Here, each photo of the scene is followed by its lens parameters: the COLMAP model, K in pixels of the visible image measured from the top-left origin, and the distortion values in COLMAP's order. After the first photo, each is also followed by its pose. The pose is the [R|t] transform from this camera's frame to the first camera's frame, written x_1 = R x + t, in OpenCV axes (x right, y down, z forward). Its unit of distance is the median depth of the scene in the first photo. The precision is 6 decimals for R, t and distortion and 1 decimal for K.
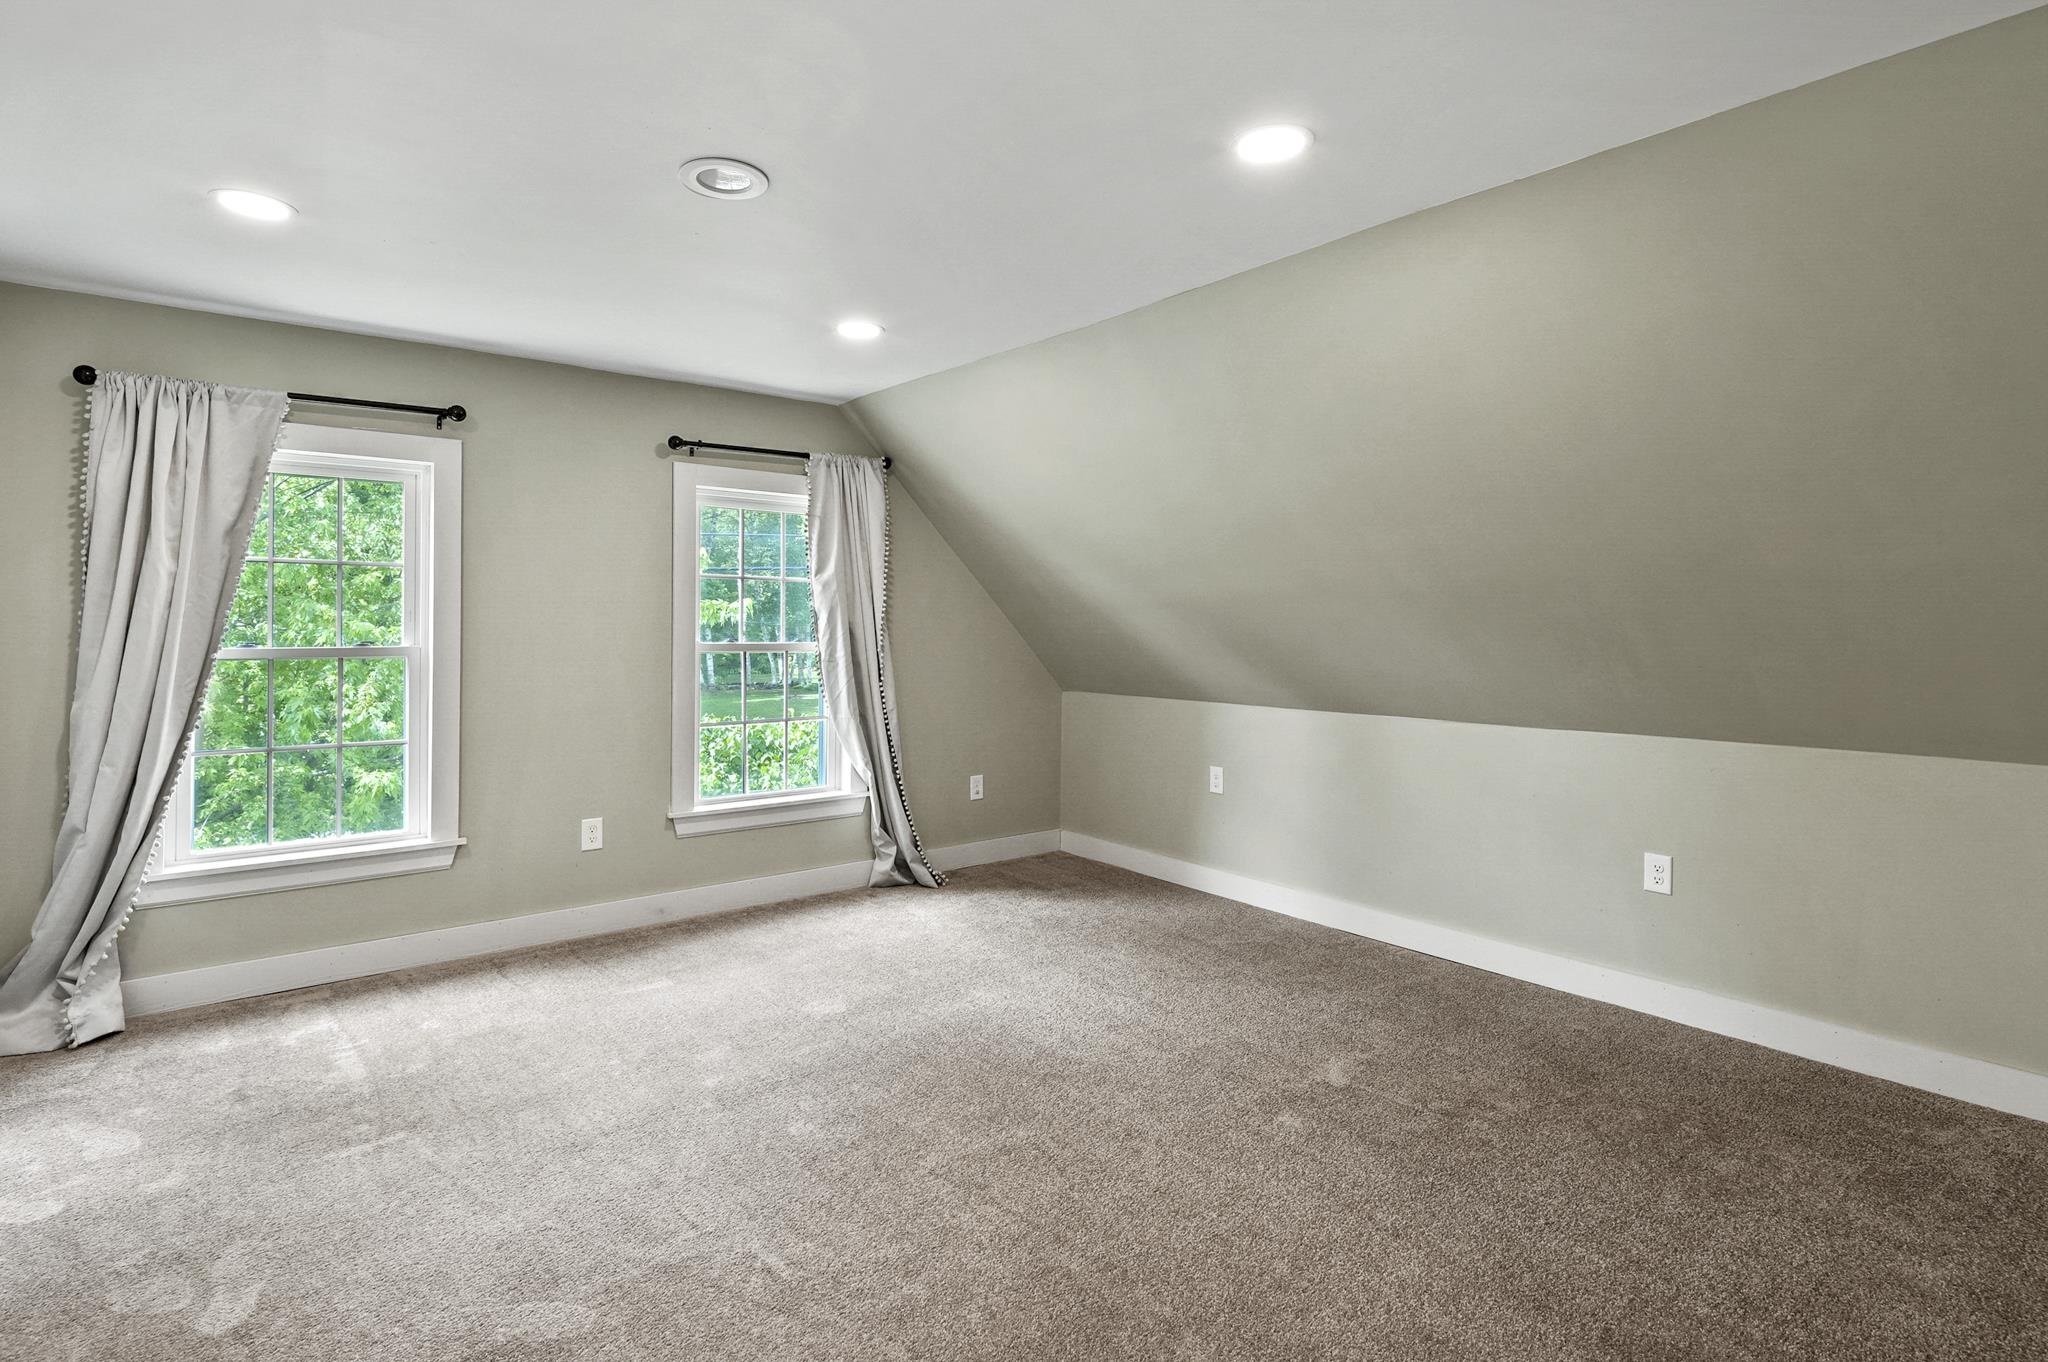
lens RADIAL K [[1001.0, 0, 1023.0], [0, 1001.0, 624.7], [0, 0, 1]] dist [0.001096, -0.000151]
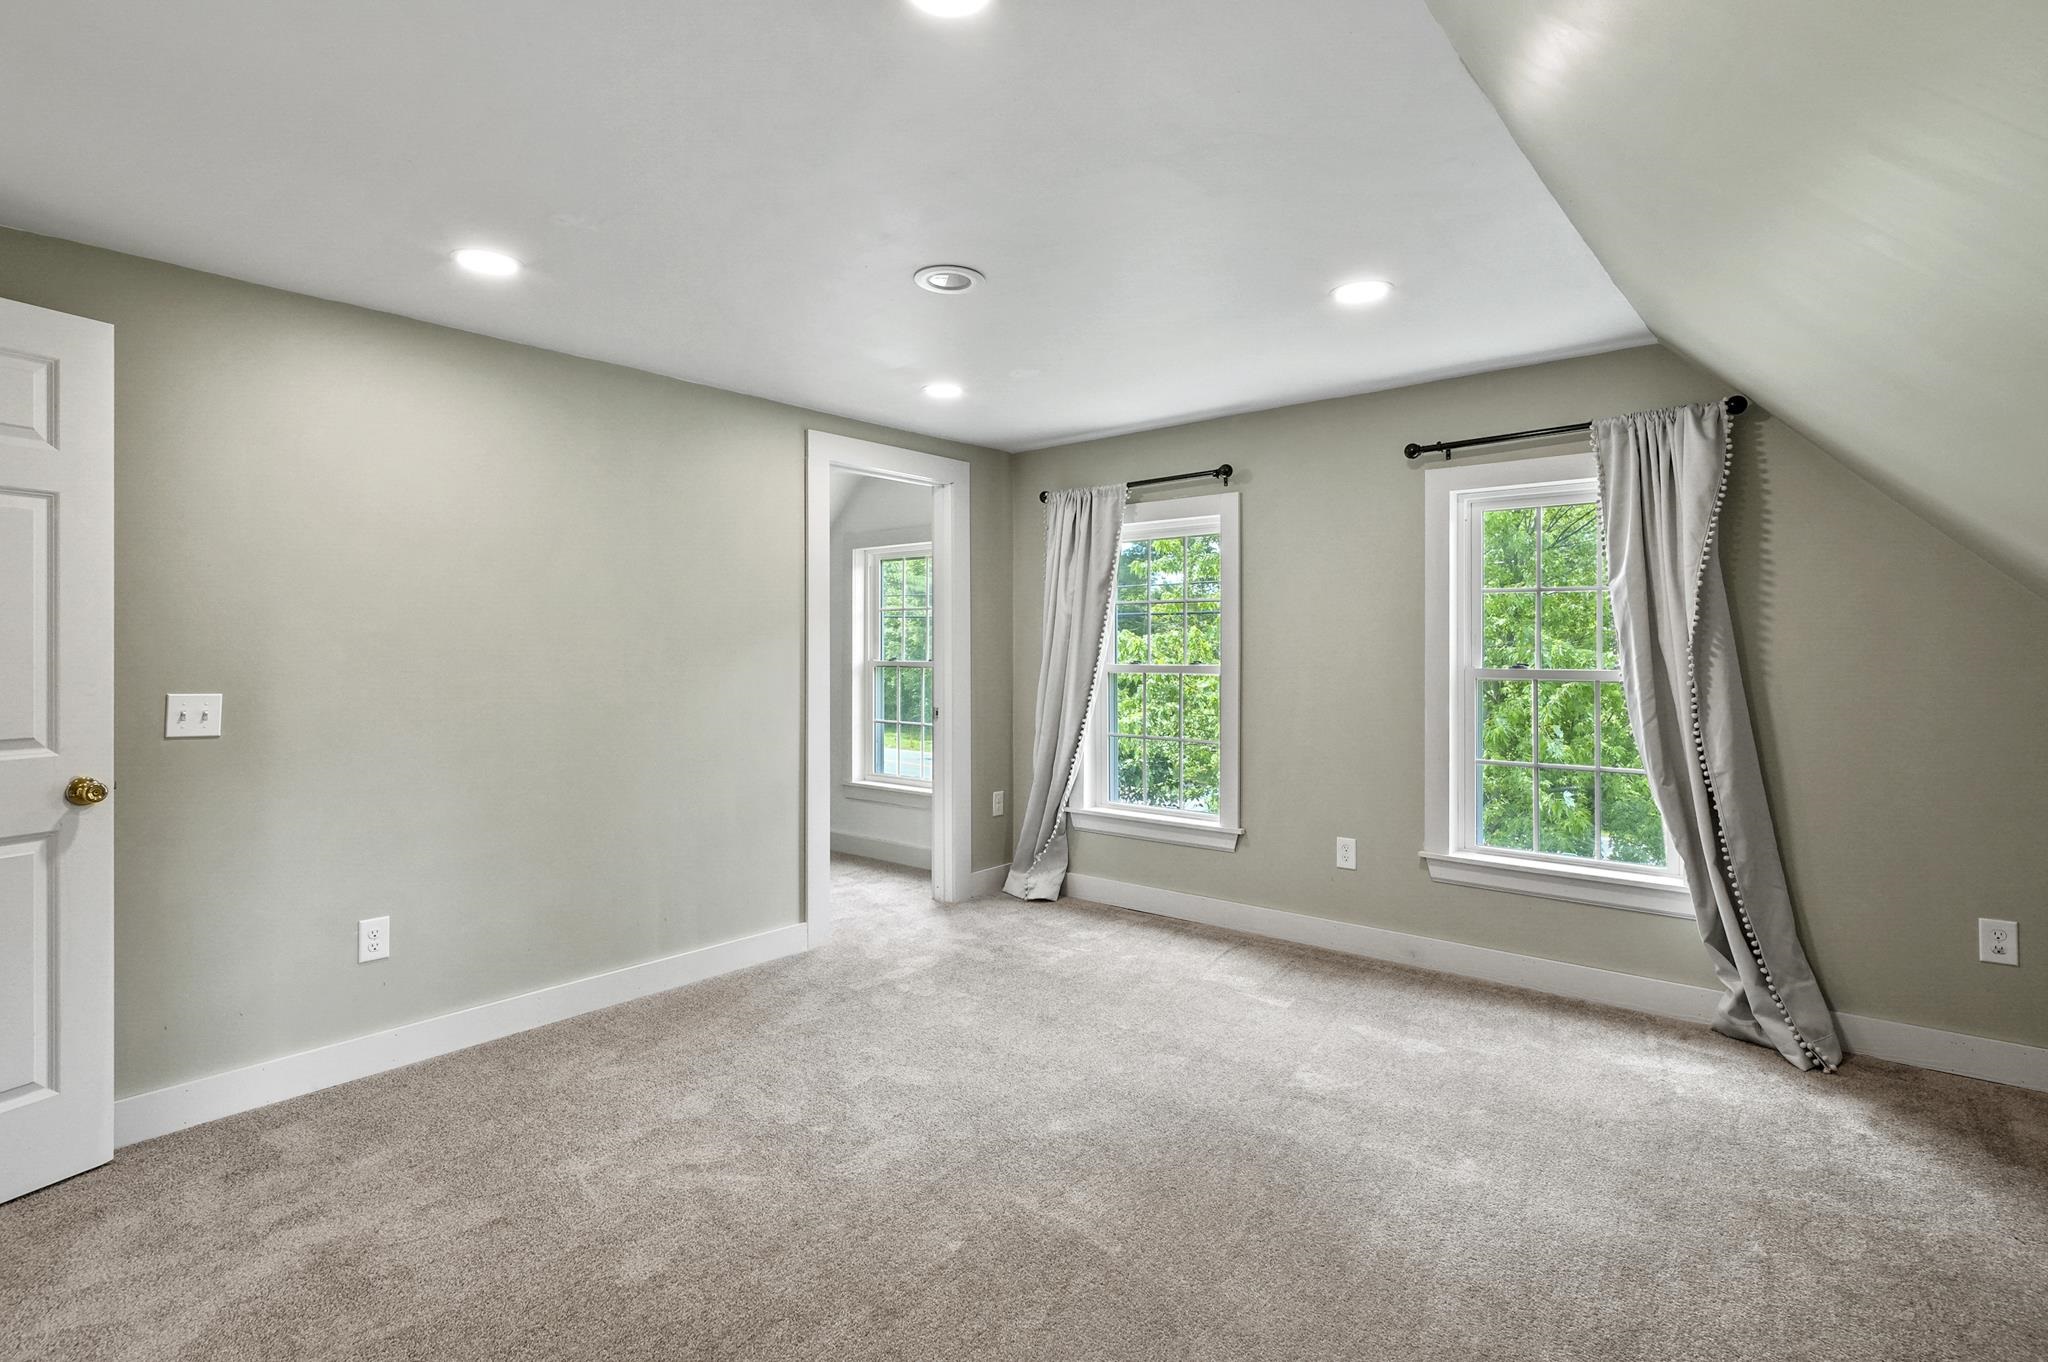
lens RADIAL K [[1001.0, 0, 986.6], [0, 1001.0, 649.3], [0, 0, 1]] dist [0.001096, -0.000151]
pose [[0.185236, 0.001061, -0.982693, 0.501408], [0.005553, 0.999982, 0.002126, -0.002755], [0.982678, -0.005850, 0.185227, 0.451306]]
